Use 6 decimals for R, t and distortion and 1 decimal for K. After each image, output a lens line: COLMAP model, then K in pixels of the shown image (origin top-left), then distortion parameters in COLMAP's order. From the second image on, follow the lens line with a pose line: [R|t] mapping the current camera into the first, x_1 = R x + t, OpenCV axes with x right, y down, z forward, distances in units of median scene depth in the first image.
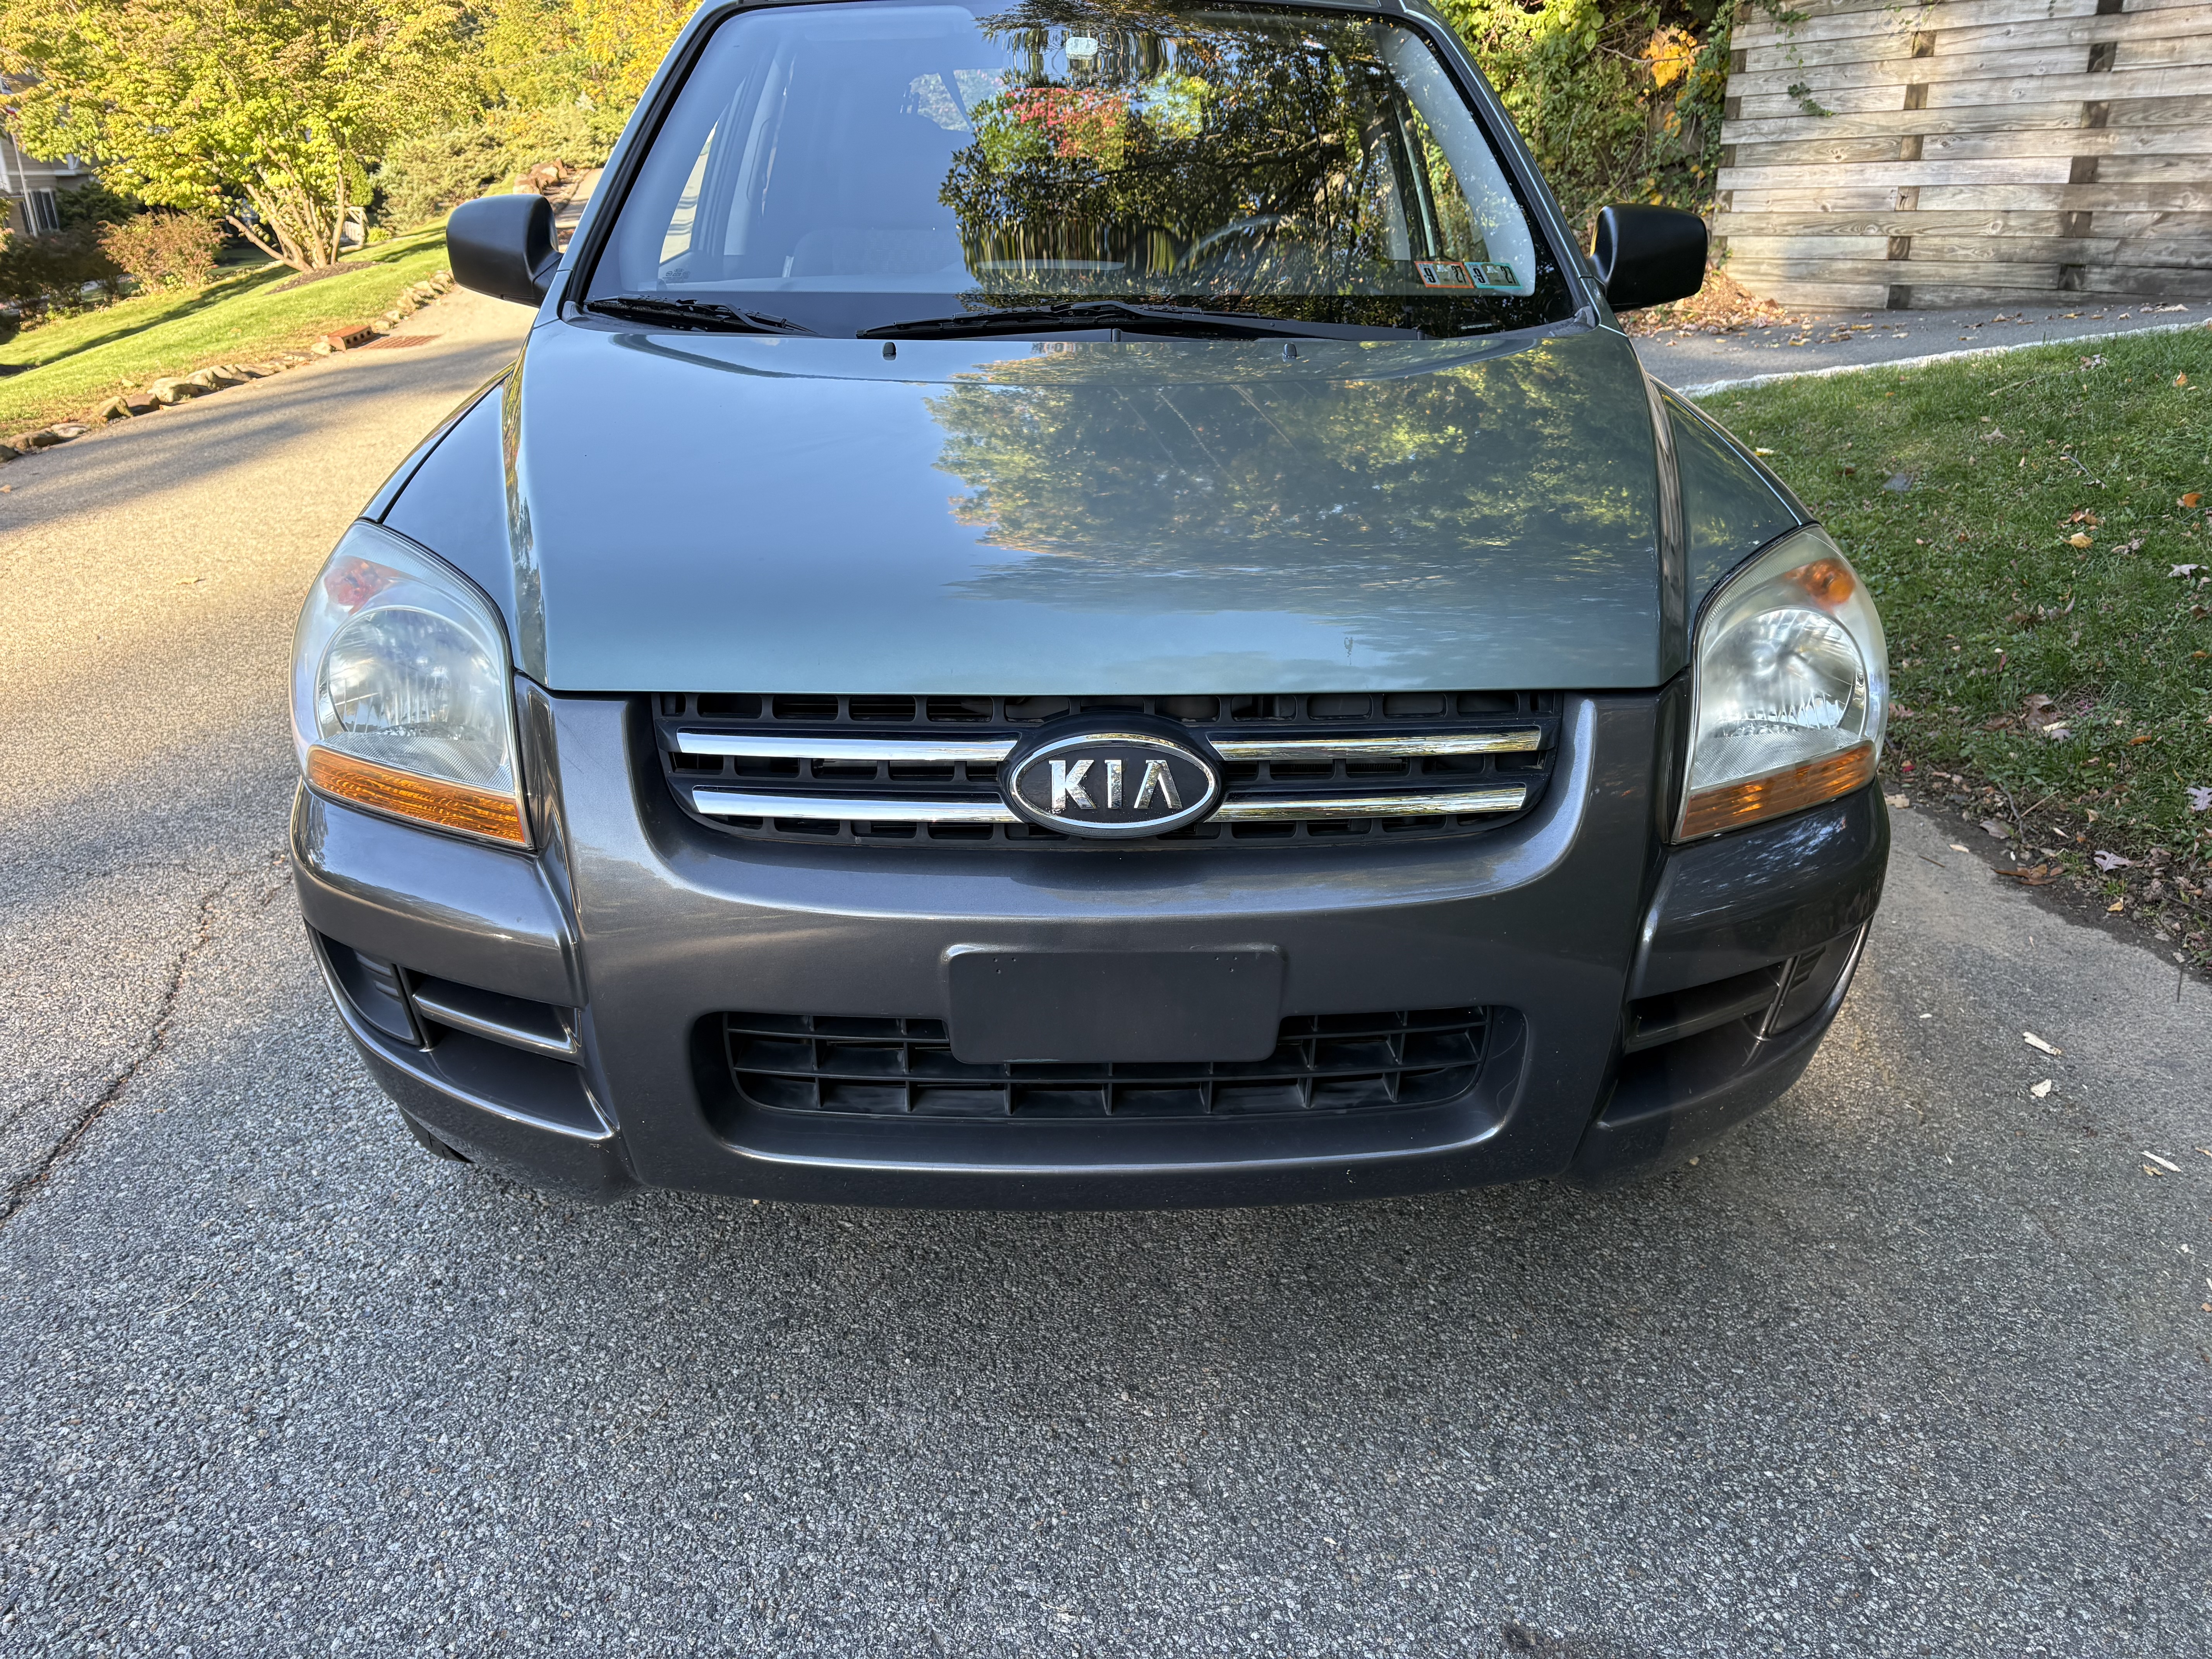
lens RADIAL K [[1679.9, 0, 1106.0], [0, 1679.9, 829.5], [0, 0, 1]] dist [0.038380, -0.036021]
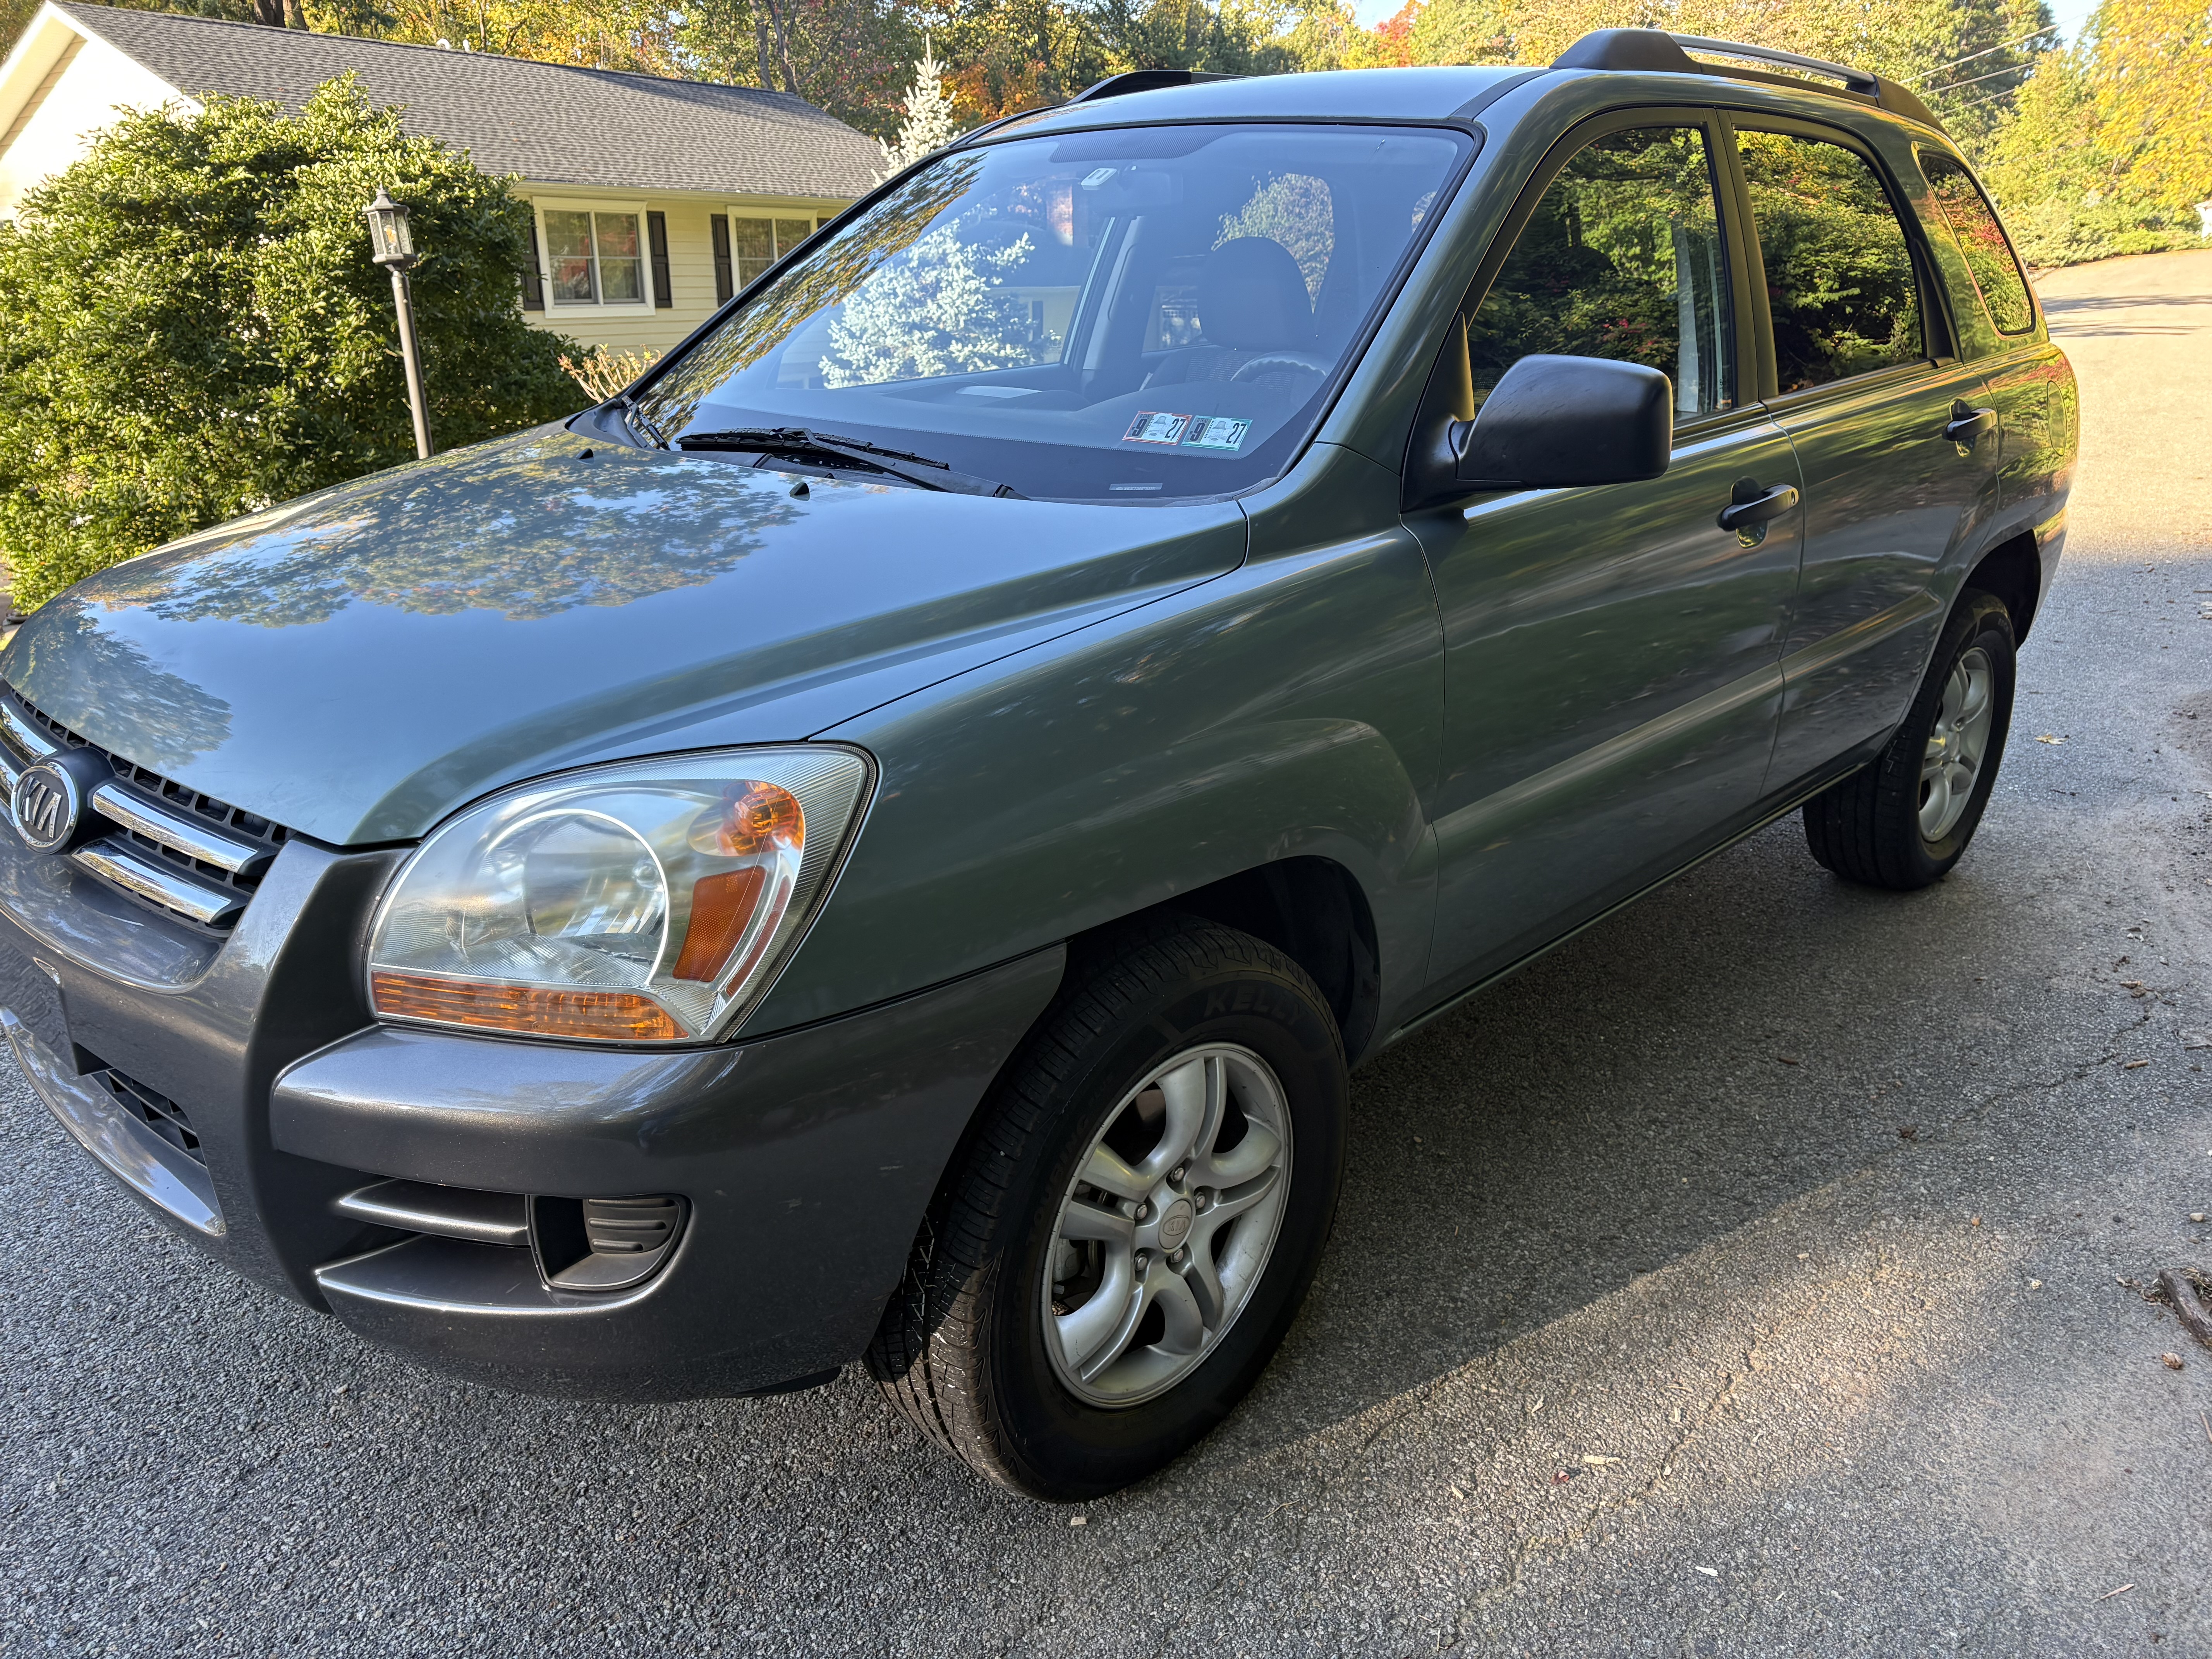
lens RADIAL K [[1650.5, 0, 1099.5], [0, 1650.5, 820.8], [0, 0, 1]] dist [0.102028, -0.106352]
pose [[0.696169, 0.221107, -0.682979, 1.005383], [-0.258814, 0.964709, 0.048501, -0.201649], [0.669600, 0.142999, 0.728826, 0.459701]]
